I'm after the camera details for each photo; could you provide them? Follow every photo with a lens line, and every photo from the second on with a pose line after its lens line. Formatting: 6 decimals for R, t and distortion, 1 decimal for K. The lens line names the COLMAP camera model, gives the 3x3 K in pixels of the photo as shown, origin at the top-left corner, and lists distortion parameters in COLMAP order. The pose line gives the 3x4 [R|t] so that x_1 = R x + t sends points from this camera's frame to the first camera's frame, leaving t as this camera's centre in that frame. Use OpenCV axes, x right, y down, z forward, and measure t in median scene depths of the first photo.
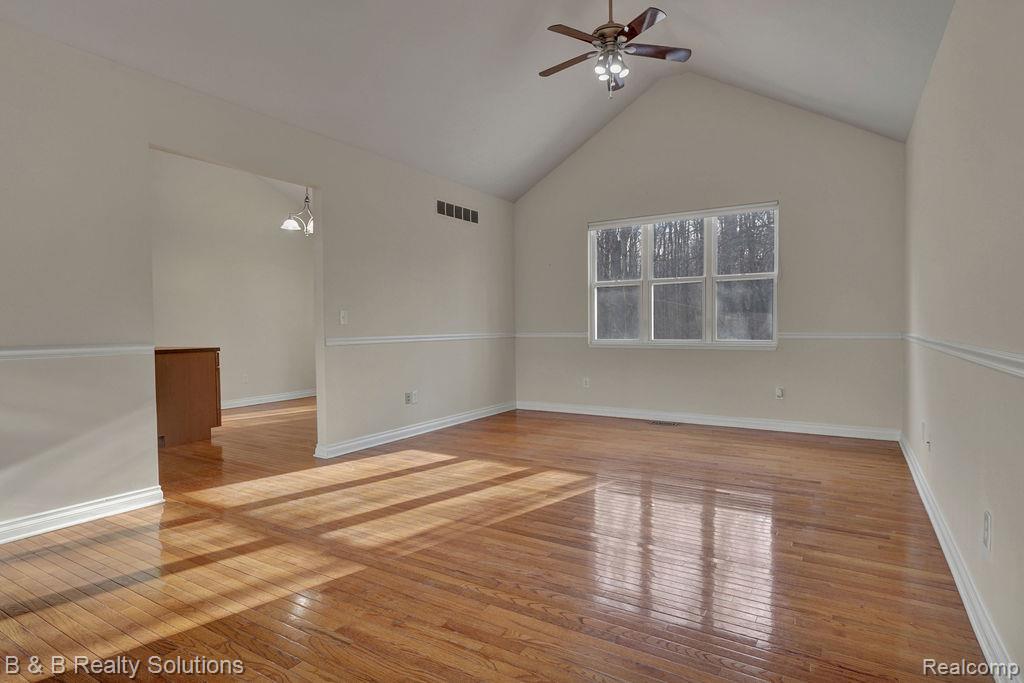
lens RADIAL K [[545.9, 0, 509.1], [0, 545.9, 345.7], [0, 0, 1]] dist [0.003576, 0.001564]
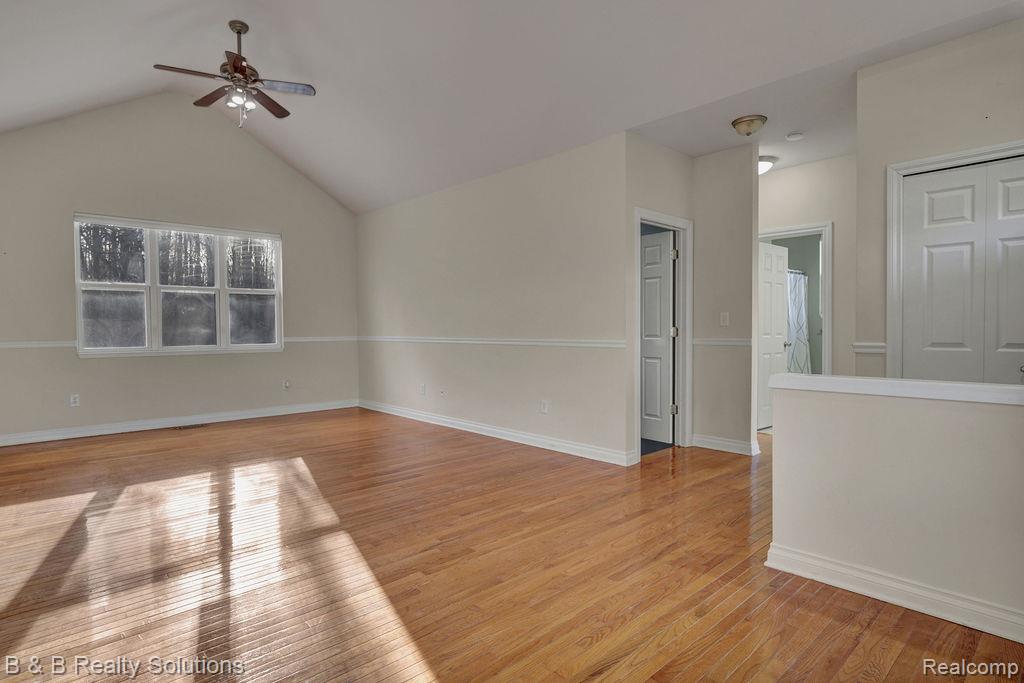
lens RADIAL K [[545.9, 0, 508.6], [0, 545.9, 338.6], [0, 0, 1]] dist [0.003576, 0.001564]
pose [[0.280429, -0.012768, 0.959790, -0.538357], [0.042423, 0.999099, 0.000896, -0.000534], [-0.958937, 0.040466, 0.280718, 0.132373]]
